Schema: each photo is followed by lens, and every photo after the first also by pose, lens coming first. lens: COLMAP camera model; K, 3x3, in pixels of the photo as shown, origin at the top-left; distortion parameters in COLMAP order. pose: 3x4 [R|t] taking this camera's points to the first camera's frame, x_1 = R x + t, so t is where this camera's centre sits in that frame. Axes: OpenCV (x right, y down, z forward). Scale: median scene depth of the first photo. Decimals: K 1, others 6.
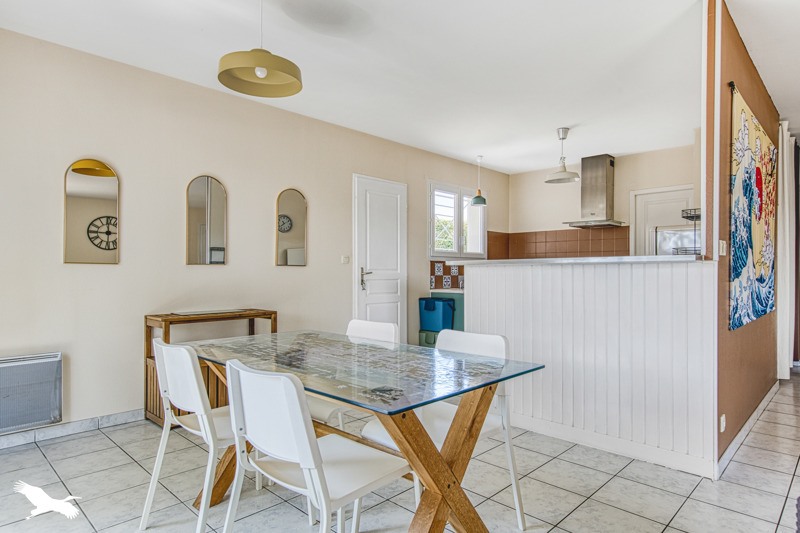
lens RADIAL K [[464.1, 0, 399.5], [0, 464.1, 269.0], [0, 0, 1]] dist [-0.004957, -0.000017]
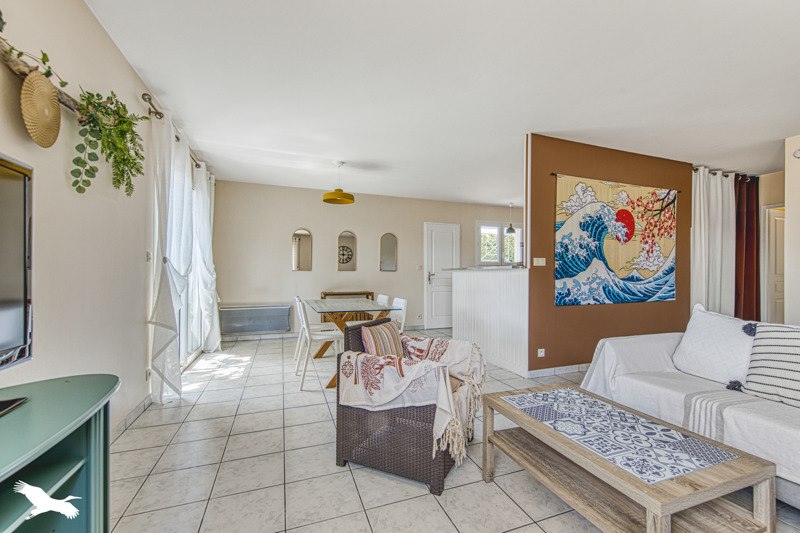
lens RADIAL K [[340.3, 0, 401.4], [0, 340.3, 271.2], [0, 0, 1]] dist [0.000802, 0.000005]
pose [[0.905848, -0.000076, -0.423602, 0.414550], [-0.001681, 0.999991, -0.003774, 0.000053], [0.423599, 0.004131, 0.905840, -0.300082]]
